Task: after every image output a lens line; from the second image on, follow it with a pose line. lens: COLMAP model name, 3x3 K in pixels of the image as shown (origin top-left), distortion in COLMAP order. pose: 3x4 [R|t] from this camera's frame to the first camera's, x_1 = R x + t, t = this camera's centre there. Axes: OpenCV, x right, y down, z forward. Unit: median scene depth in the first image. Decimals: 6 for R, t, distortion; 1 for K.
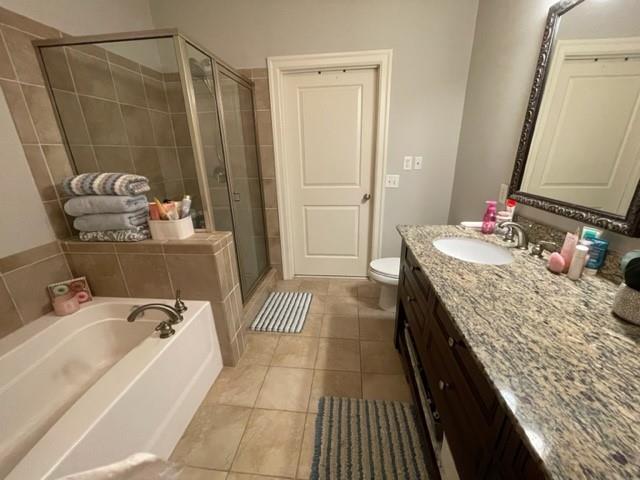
lens RADIAL K [[257.6, 0, 319.0], [0, 257.6, 238.3], [0, 0, 1]] dist [-0.006334, 0.000614]
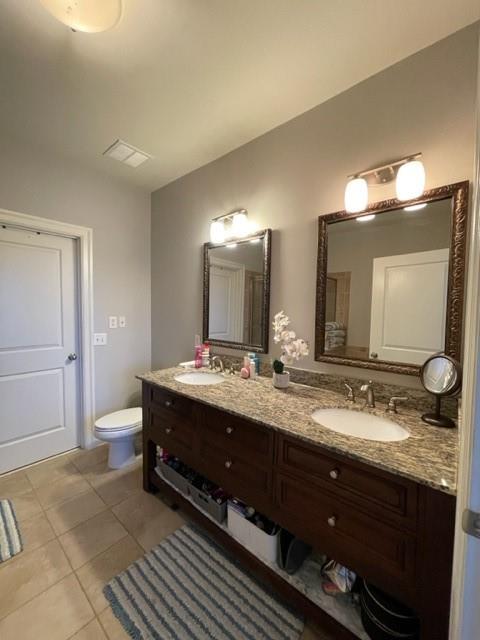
lens RADIAL K [[257.6, 0, 240.3], [0, 257.6, 320.5], [0, 0, 1]] dist [-0.006334, 0.000614]
pose [[0.565105, -0.008366, 0.824977, -0.449738], [0.238372, 0.958957, -0.153559, 0.004787], [-0.789832, 0.283428, 0.543906, -0.077107]]
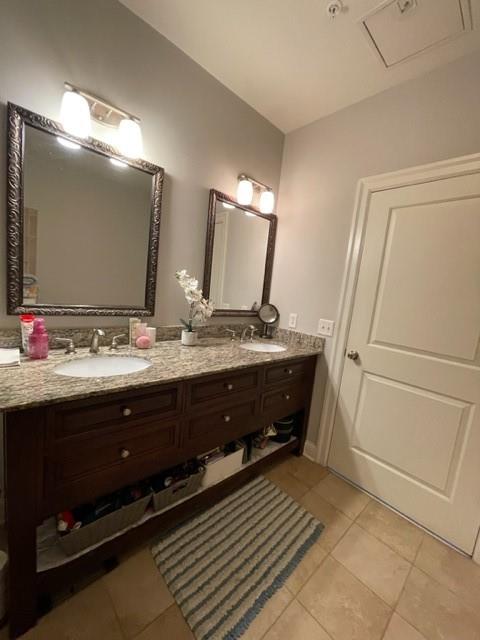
lens RADIAL K [[257.6, 0, 242.5], [0, 257.6, 321.3], [0, 0, 1]] dist [-0.006334, 0.000614]
pose [[-0.763246, -0.141270, 0.630475, -0.325662], [0.118162, 0.928827, 0.351167, -0.343064], [-0.635212, 0.342525, -0.692230, 1.148965]]
